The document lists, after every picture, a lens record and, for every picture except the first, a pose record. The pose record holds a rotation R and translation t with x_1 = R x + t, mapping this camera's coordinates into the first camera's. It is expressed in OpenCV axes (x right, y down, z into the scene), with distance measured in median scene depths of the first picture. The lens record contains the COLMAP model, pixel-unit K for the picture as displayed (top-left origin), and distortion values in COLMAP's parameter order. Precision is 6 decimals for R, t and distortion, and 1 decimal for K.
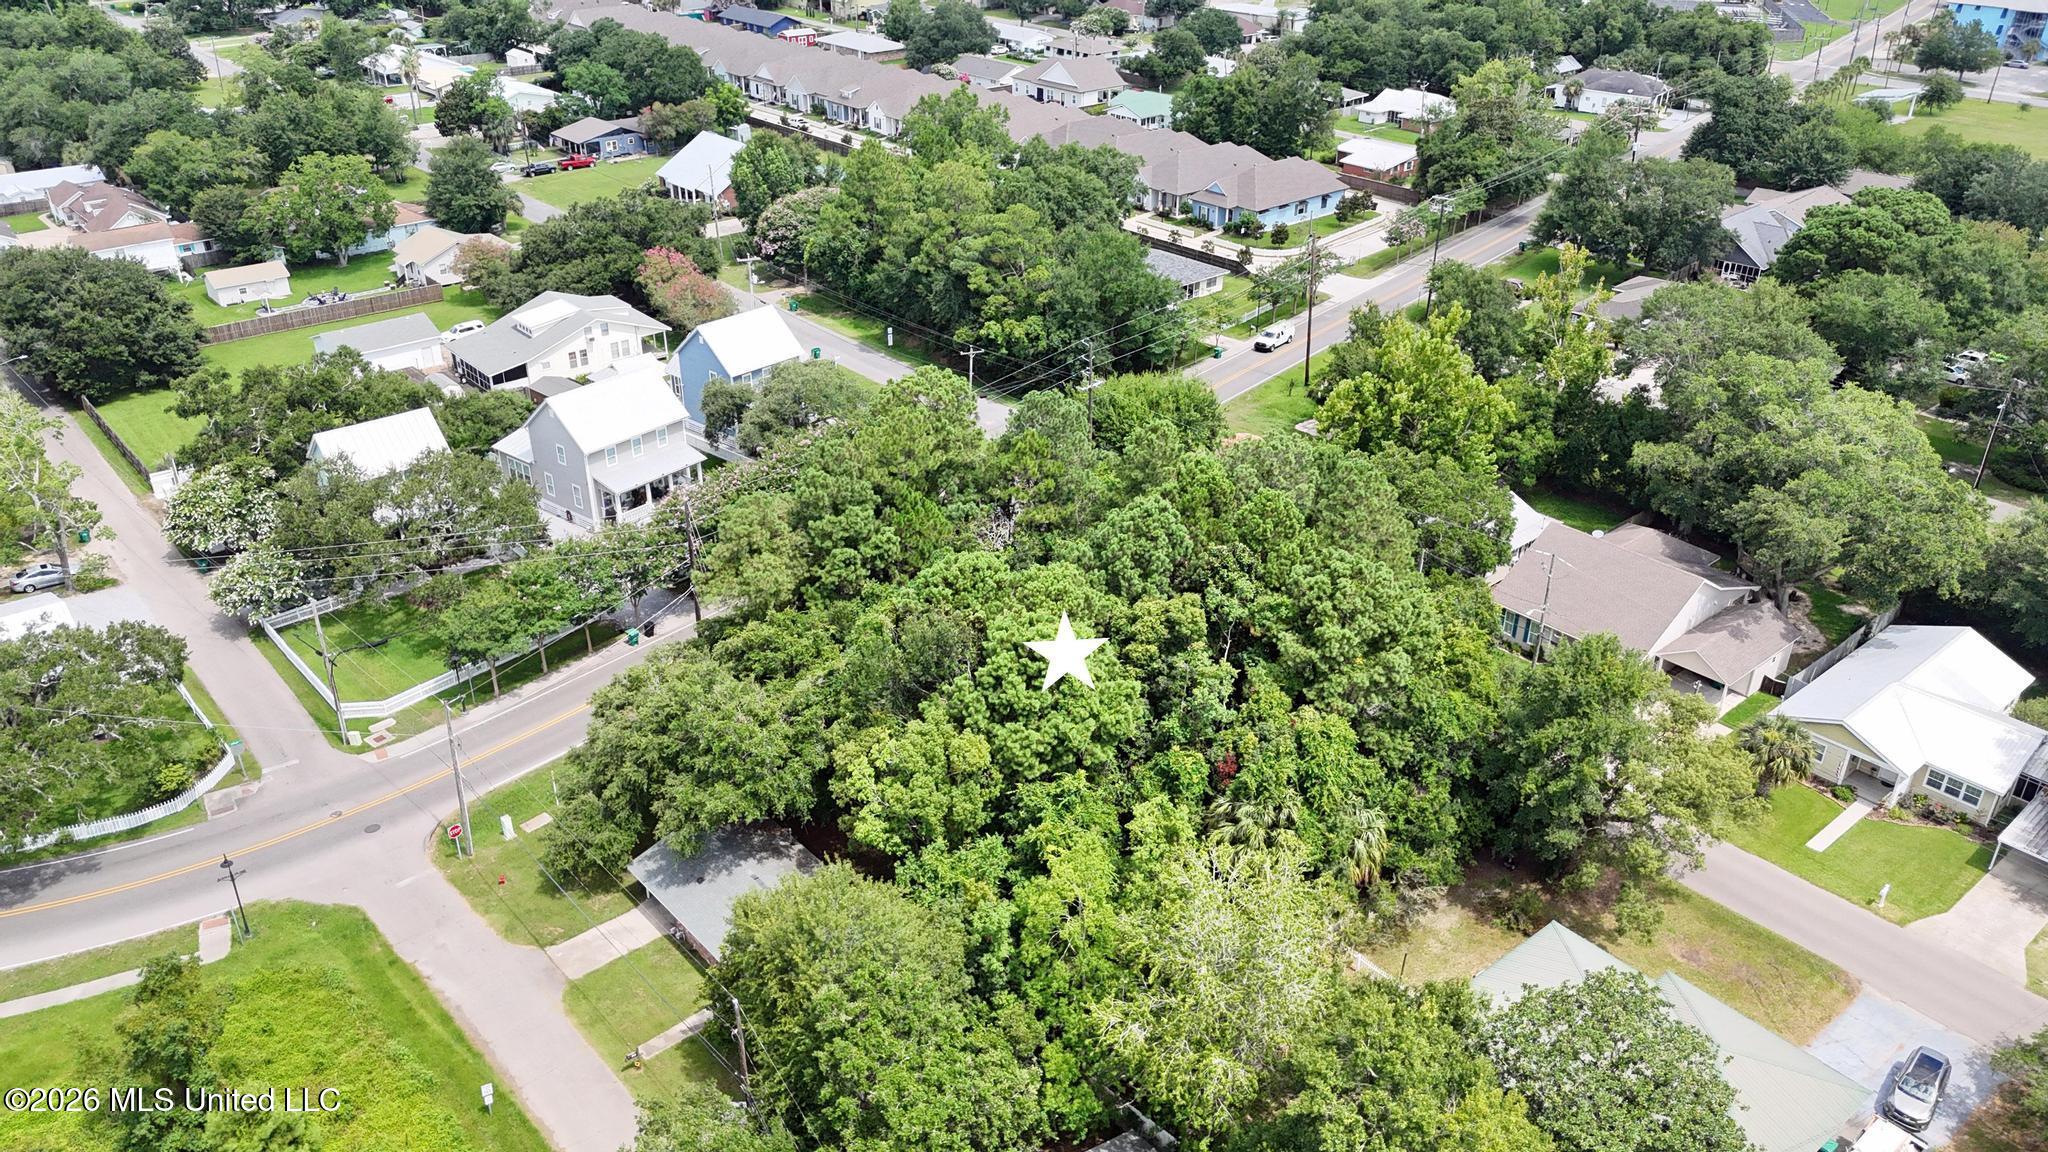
lens RADIAL K [[1502.9, 0, 1024.0], [0, 1502.9, 576.0], [0, 0, 1]] dist [0.054272, -0.049182]
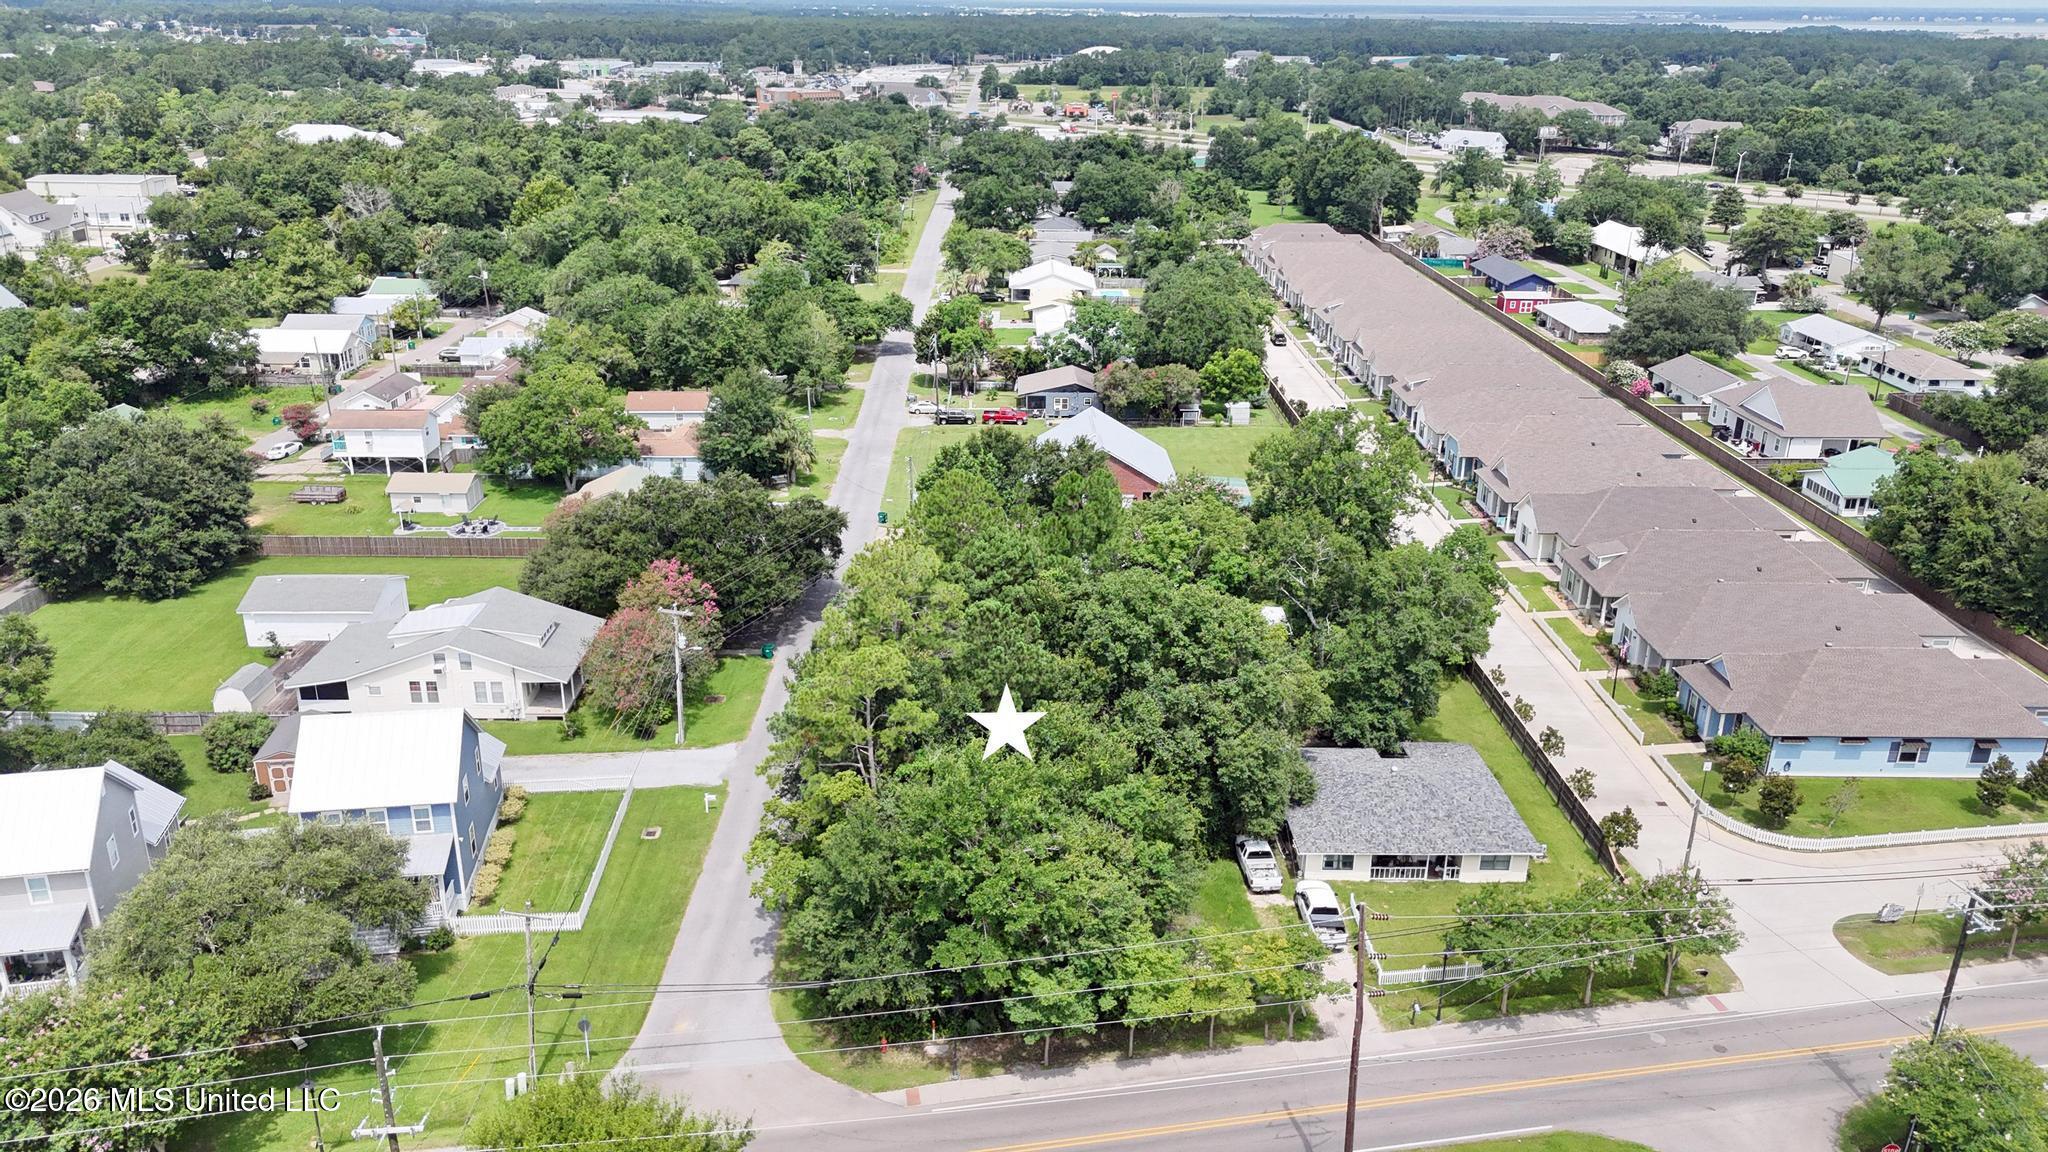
lens RADIAL K [[1502.9, 0, 1024.0], [0, 1502.9, 576.0], [0, 0, 1]] dist [0.054272, -0.049182]
pose [[0.757239, 0.231224, -0.610839, 0.321258], [-0.309942, 0.950441, -0.024452, -0.248087], [0.574913, 0.207841, 0.791377, 0.545245]]
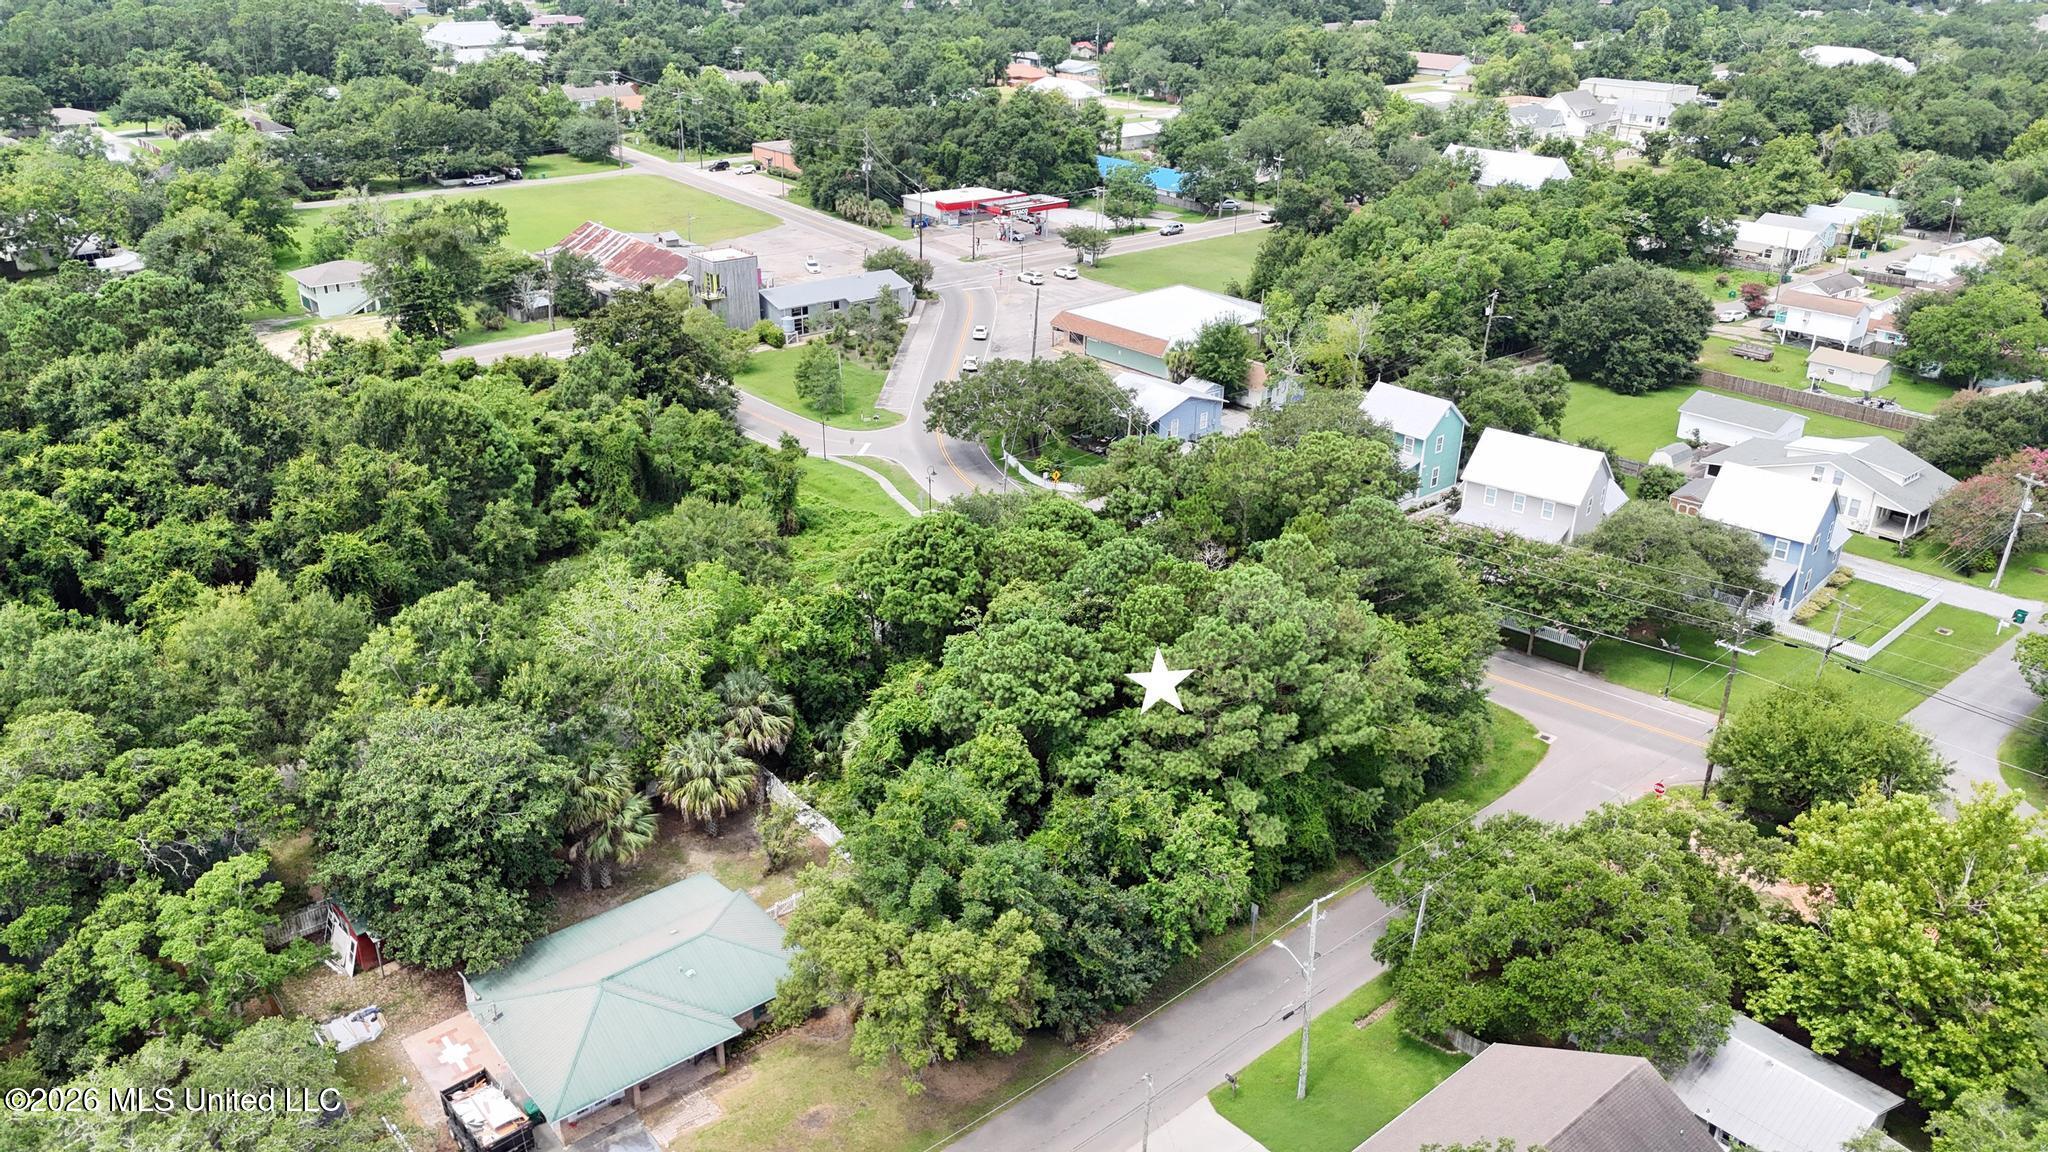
lens RADIAL K [[1502.9, 0, 1024.0], [0, 1502.9, 576.0], [0, 0, 1]] dist [0.054272, -0.049182]
pose [[-0.020692, 0.401131, -0.915787, 0.568879], [-0.476242, 0.801432, 0.361802, -0.201155], [0.879071, 0.443622, 0.174453, 0.400111]]
